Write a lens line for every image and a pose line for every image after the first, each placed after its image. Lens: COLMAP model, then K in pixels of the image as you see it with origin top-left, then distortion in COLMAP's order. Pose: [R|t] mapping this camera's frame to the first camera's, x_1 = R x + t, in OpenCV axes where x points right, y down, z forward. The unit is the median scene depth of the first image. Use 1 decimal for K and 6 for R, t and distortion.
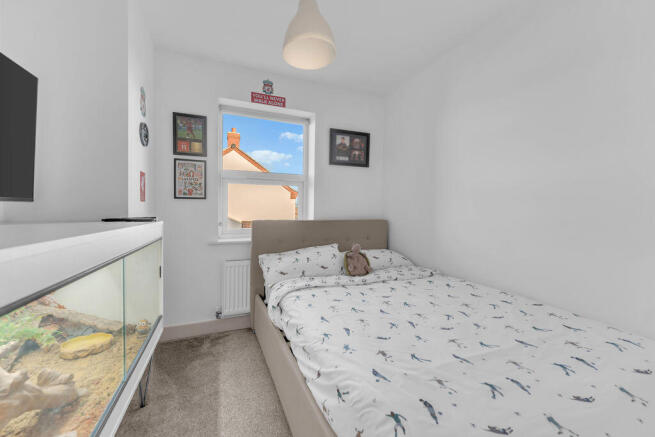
lens RADIAL K [[273.0, 0, 329.2], [0, 273.0, 212.7], [0, 0, 1]] dist [-0.001495, -0.000136]
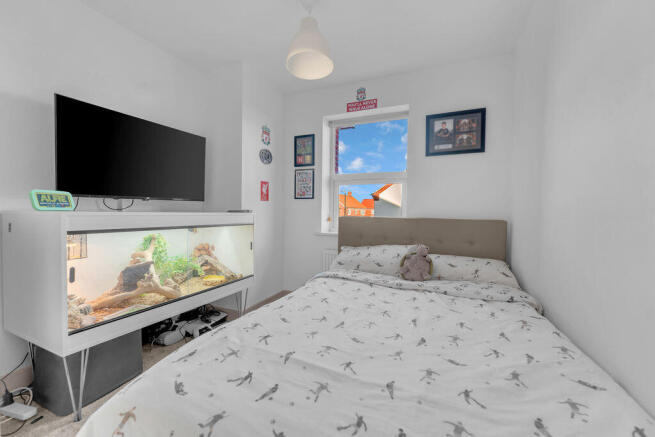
lens RADIAL K [[273.0, 0, 329.2], [0, 273.0, 212.7], [0, 0, 1]] dist [-0.001495, -0.000136]
pose [[0.664117, 0.007315, -0.747593, 0.563240], [-0.015423, 0.999873, -0.003917, 0.020363], [0.747470, 0.014131, 0.664146, 0.210729]]
